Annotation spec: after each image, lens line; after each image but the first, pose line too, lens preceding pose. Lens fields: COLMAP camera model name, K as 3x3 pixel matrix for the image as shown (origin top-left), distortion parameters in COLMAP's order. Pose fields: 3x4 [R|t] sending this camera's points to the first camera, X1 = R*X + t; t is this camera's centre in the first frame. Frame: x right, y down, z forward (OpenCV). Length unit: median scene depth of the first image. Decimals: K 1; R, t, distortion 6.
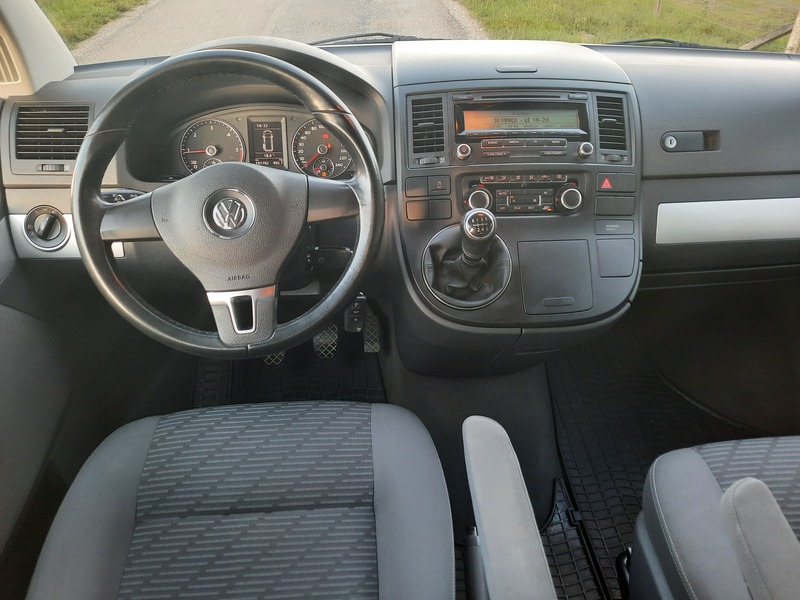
lens RADIAL K [[605.8, 0, 400.0], [0, 605.8, 300.0], [0, 0, 1]] dist [0.002404, 0.003753]
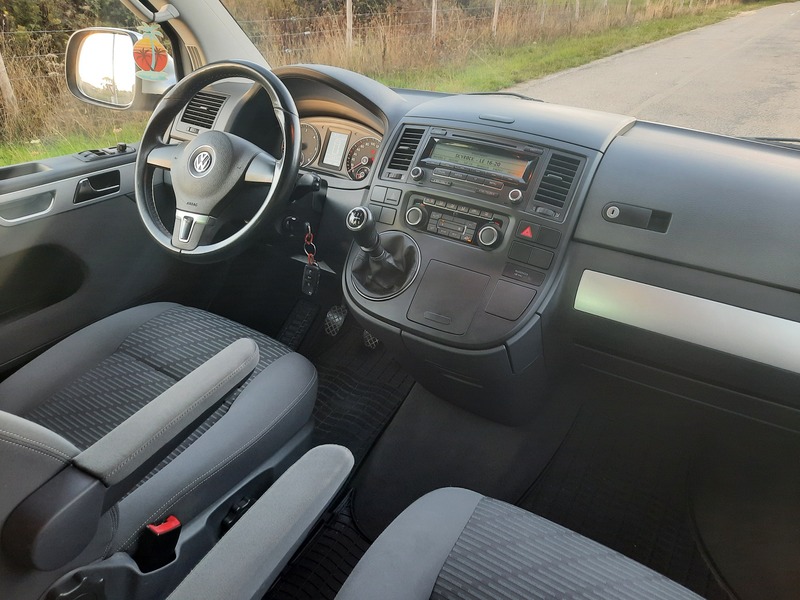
lens RADIAL K [[605.8, 0, 400.0], [0, 605.8, 300.0], [0, 0, 1]] dist [0.002404, 0.003753]
pose [[0.795592, 0.305369, -0.523243, 0.745540], [-0.366027, 0.930506, -0.013493, 0.011065], [0.482760, 0.202256, 0.852077, 0.029862]]
